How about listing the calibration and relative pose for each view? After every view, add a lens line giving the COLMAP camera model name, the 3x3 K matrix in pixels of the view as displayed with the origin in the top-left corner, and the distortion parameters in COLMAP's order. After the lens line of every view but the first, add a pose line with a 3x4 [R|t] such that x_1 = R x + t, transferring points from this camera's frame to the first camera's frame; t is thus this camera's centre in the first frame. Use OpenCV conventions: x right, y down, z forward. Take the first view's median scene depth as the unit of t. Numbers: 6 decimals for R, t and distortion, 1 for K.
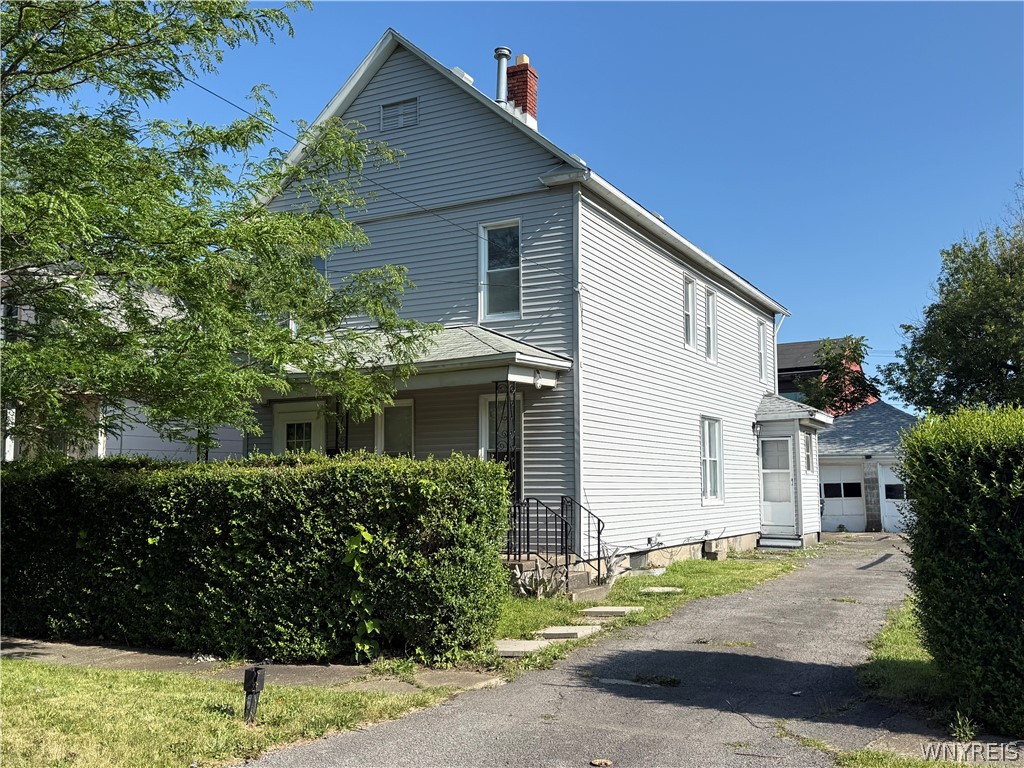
lens RADIAL K [[965.0, 0, 516.1], [0, 965.0, 379.6], [0, 0, 1]] dist [0.045177, 0.000000]
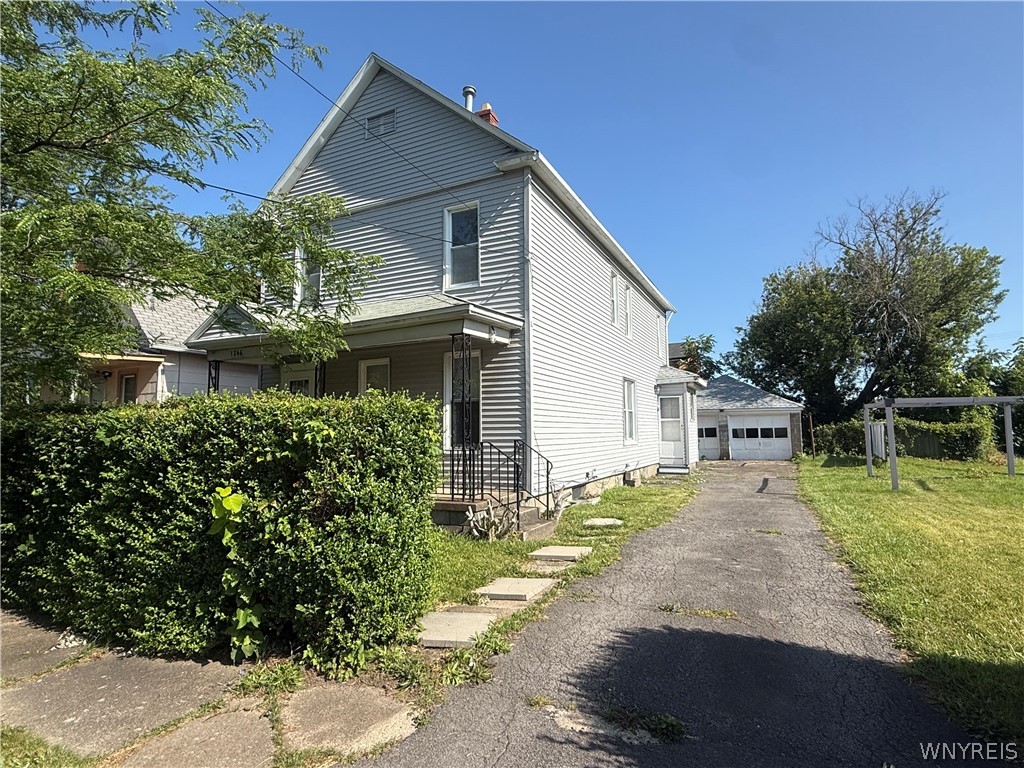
lens RADIAL K [[541.3, 0, 512.3], [0, 541.3, 379.3], [0, 0, 1]] dist [-0.012175, 0.005334]
pose [[0.999582, -0.003280, 0.028727, 0.025477], [0.002920, 0.999917, 0.012567, 0.040198], [-0.028766, -0.012478, 0.999508, 0.351655]]
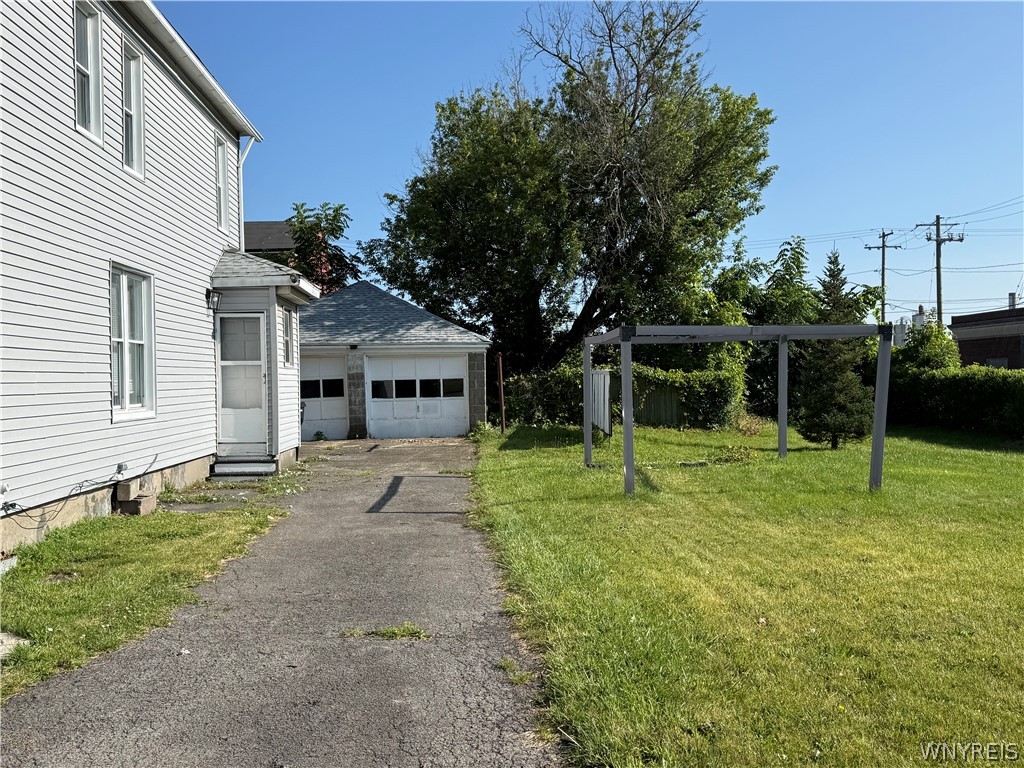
lens RADIAL K [[965.0, 0, 502.8], [0, 965.0, 393.4], [0, 0, 1]] dist [0.045177, 0.000000]
pose [[0.861527, -0.017143, 0.507422, 0.132144], [-0.043257, 0.993317, 0.107002, 0.056449], [-0.505865, -0.114135, 0.855028, 0.523863]]
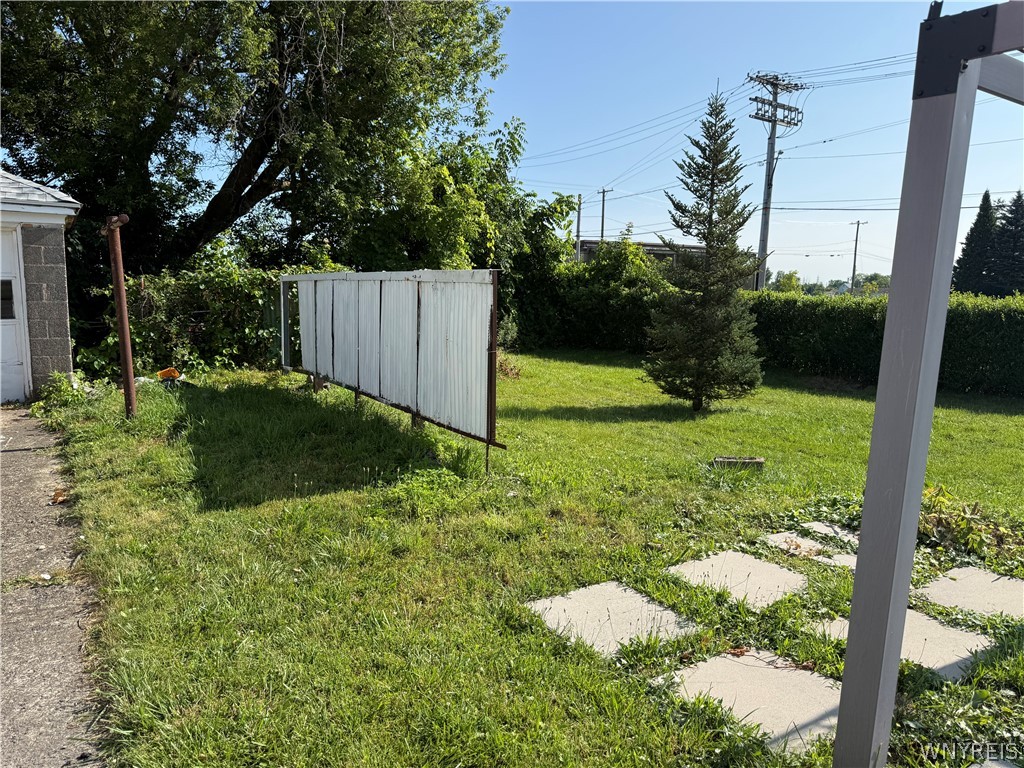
lens RADIAL K [[722.6, 0, 515.9], [0, 722.6, 376.5], [0, 0, 1]] dist [0.040109, -0.046451]
pose [[0.453511, -0.091534, 0.886538, 0.590731], [-0.113659, 0.980650, 0.159394, 0.152207], [-0.883974, -0.173050, 0.434332, 1.386082]]
